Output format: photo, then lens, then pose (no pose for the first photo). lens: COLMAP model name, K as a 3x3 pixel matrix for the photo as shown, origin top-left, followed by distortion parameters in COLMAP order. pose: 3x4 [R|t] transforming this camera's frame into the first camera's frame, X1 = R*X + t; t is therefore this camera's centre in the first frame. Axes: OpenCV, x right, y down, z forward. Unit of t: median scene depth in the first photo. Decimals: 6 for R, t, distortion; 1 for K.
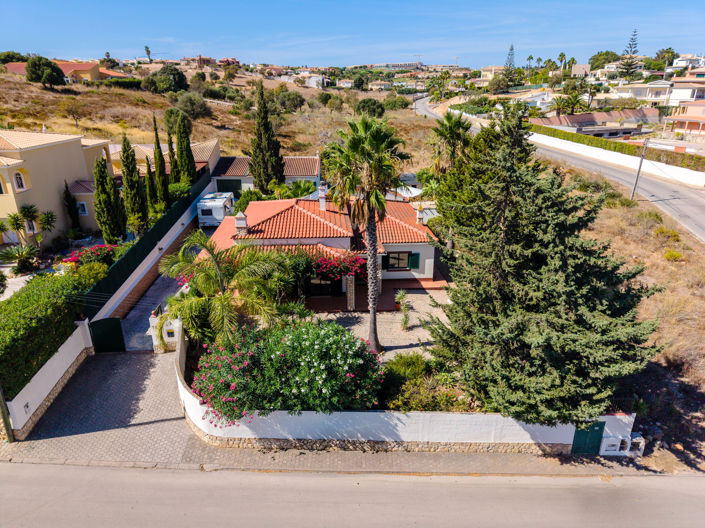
lens RADIAL K [[475.4, 0, 352.5], [0, 475.4, 264.0], [0, 0, 1]] dist [0.028907, -0.027795]
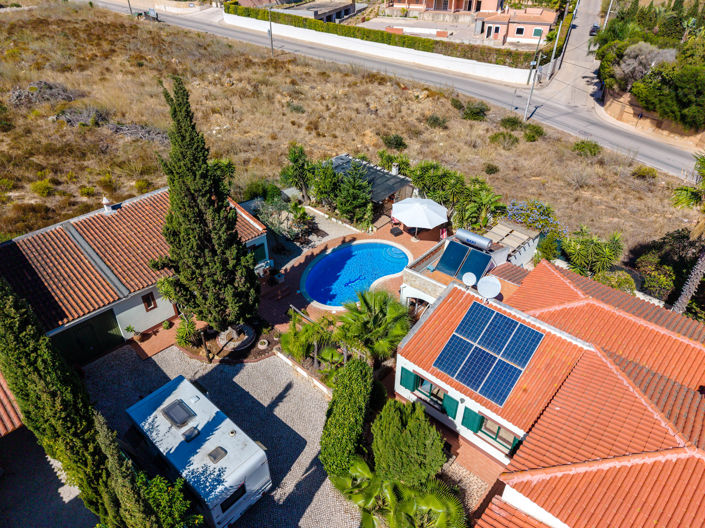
lens RADIAL K [[475.4, 0, 352.5], [0, 475.4, 264.0], [0, 0, 1]] dist [0.028907, -0.027795]
pose [[0.710620, -0.402999, 0.576725, -0.115969], [0.241760, 0.909656, 0.337754, -0.113059], [-0.660736, -0.100586, 0.743849, 0.211846]]
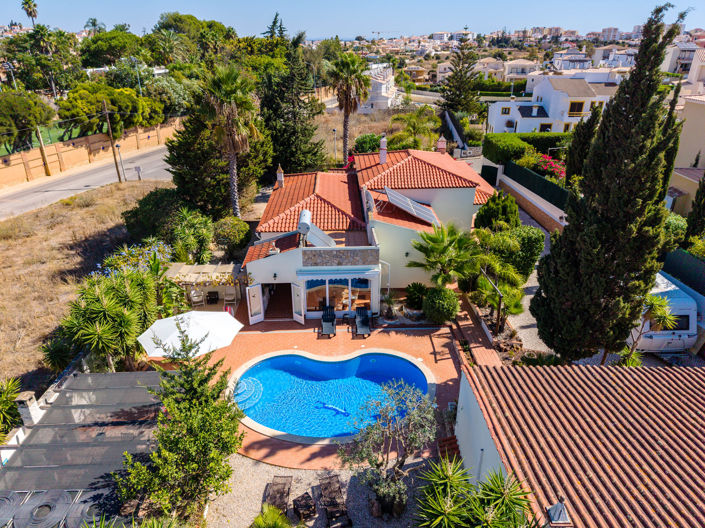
lens RADIAL K [[476.8, 0, 351.5], [0, 476.8, 261.2], [0, 0, 1]] dist [0.034309, -0.032939]
pose [[-0.999630, -0.010777, 0.024957, -0.005887], [0.010257, 0.700682, 0.713400, -0.158930], [-0.025175, 0.713393, -0.700312, 0.429622]]
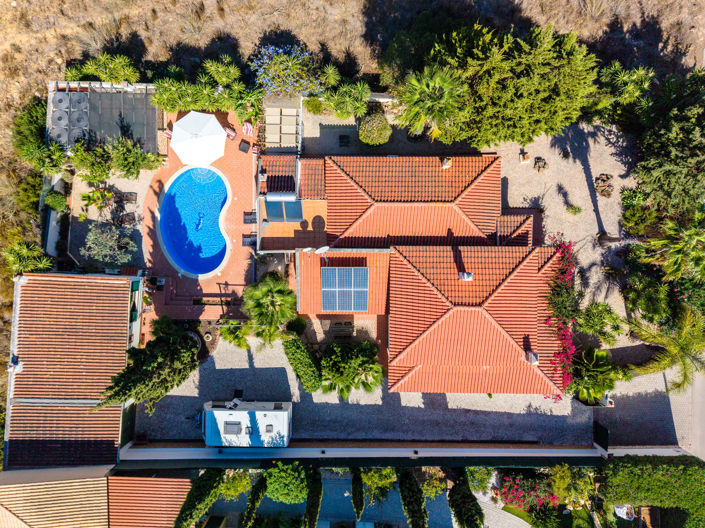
lens RADIAL K [[475.4, 0, 352.5], [0, 475.4, 264.0], [0, 0, 1]] dist [0.028907, -0.027795]
pose [[0.071417, -0.997446, -0.001101, -0.012999], [0.362664, 0.024939, 0.931586, -0.234132], [-0.929179, -0.066931, 0.363519, 0.202379]]
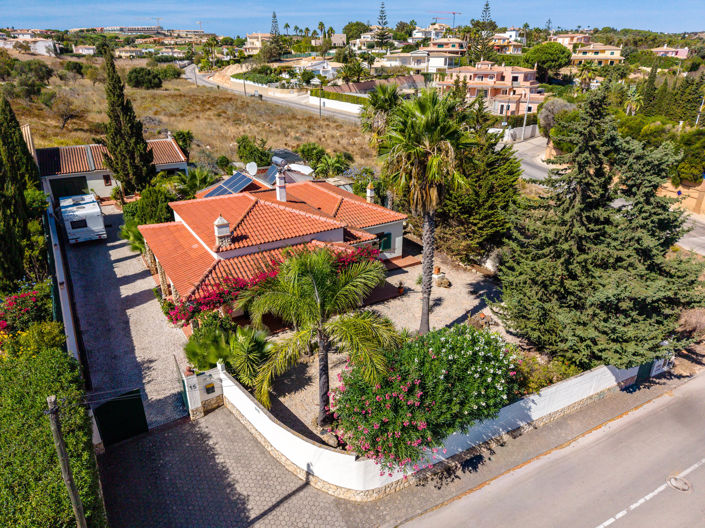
lens RADIAL K [[475.4, 0, 352.5], [0, 475.4, 264.0], [0, 0, 1]] dist [0.028907, -0.027795]
pose [[0.881380, -0.188346, 0.433237, -0.080784], [0.162920, 0.982009, 0.095475, -0.014619], [-0.443425, -0.013567, 0.896209, 0.037107]]
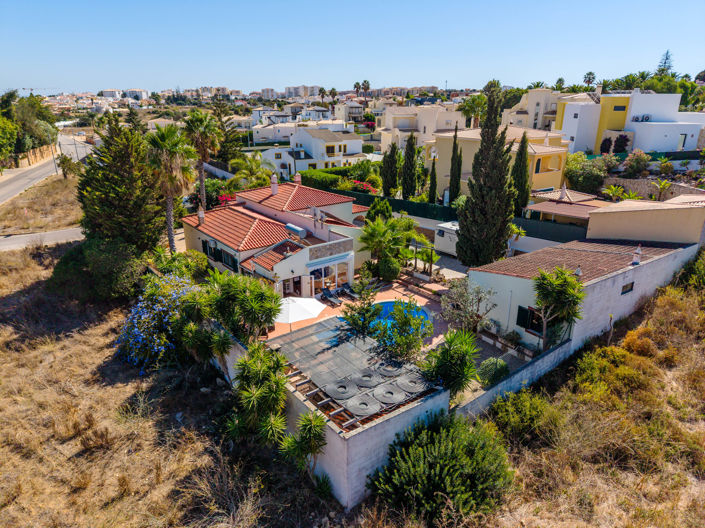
lens RADIAL K [[474.9, 0, 353.5], [0, 474.9, 265.5], [0, 0, 1]] dist [0.063785, -0.080247]
pose [[-0.821033, 0.187076, -0.539359, 0.112617], [-0.204028, 0.786229, 0.583281, -0.174023], [0.533177, 0.588937, -0.607351, 0.463882]]
